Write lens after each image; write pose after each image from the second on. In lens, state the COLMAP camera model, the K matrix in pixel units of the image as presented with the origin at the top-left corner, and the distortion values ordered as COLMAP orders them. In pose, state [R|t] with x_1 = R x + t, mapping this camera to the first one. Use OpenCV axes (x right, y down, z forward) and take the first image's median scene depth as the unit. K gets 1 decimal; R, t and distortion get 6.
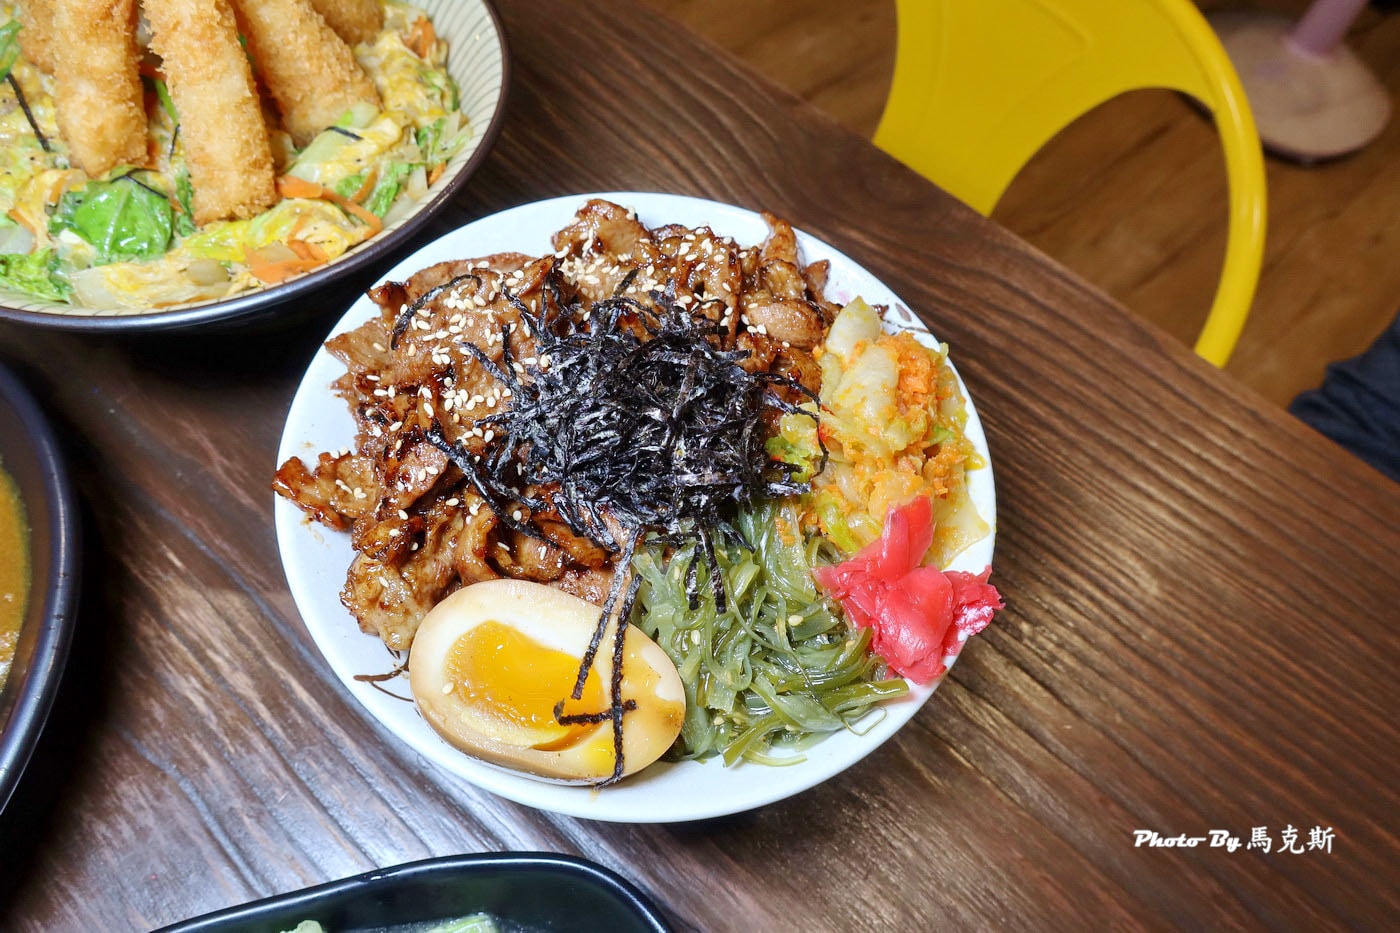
lens RADIAL K [[956.6, 0, 700.0], [0, 956.6, 466.5], [0, 0, 1]] dist [-0.006849, -0.001157]
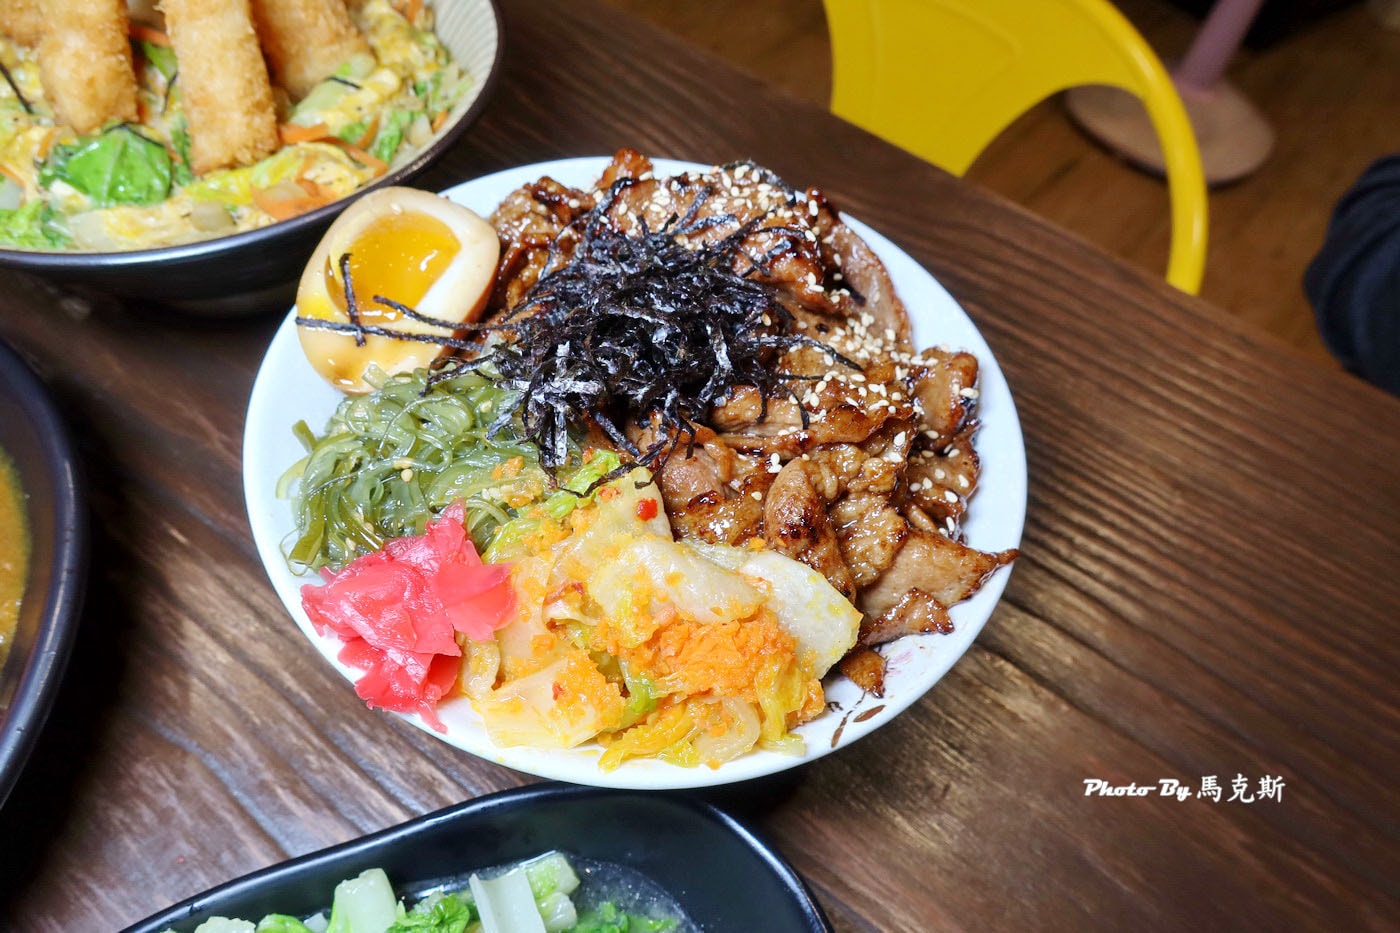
lens RADIAL K [[949.8, 0, 700.0], [0, 949.8, 466.5], [0, 0, 1]] dist [-0.012236, 0.002455]
pose [[0.995048, -0.073964, 0.066393, -0.106919], [0.079012, 0.993901, -0.076930, 0.156431], [-0.060298, 0.081795, 0.994823, 0.042452]]
